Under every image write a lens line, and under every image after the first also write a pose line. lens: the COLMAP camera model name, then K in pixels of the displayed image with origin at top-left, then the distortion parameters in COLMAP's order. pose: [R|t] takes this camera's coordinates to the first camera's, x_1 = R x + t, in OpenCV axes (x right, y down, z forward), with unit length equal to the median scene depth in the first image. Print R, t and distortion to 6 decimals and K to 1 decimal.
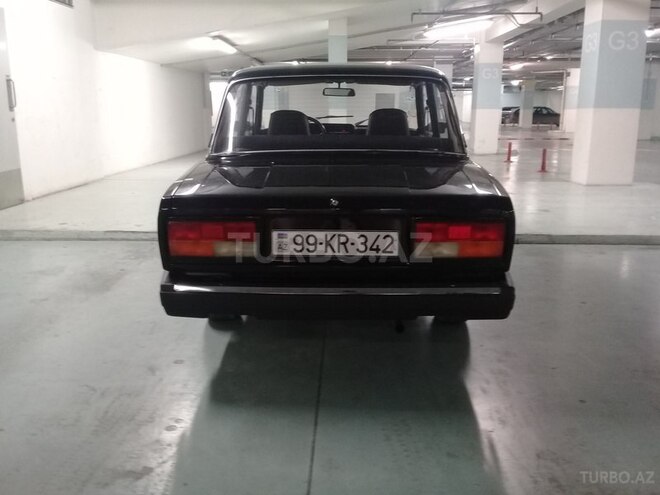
lens RADIAL K [[617.3, 0, 335.6], [0, 617.3, 244.1], [0, 0, 1]] dist [0.020415, 0.000000]
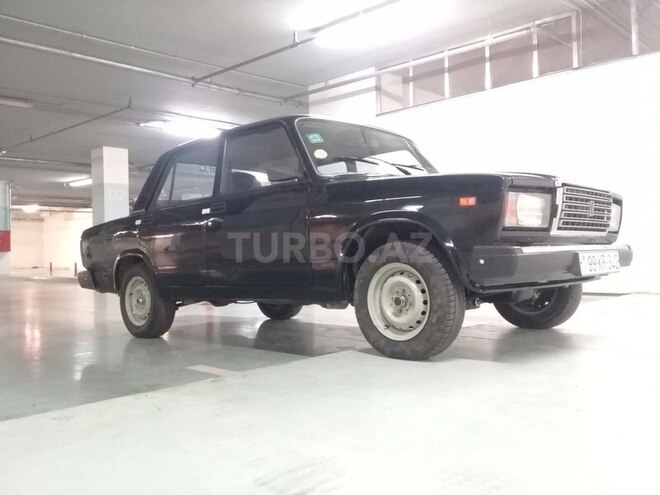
lens RADIAL K [[617.3, 0, 332.6], [0, 617.3, 246.2], [0, 0, 1]] dist [0.020415, 0.000000]
pose [[0.652638, -0.010523, 0.757597, -1.238364], [0.188024, 0.970875, -0.148489, 0.047995], [-0.733969, 0.239356, 0.635608, 0.609618]]
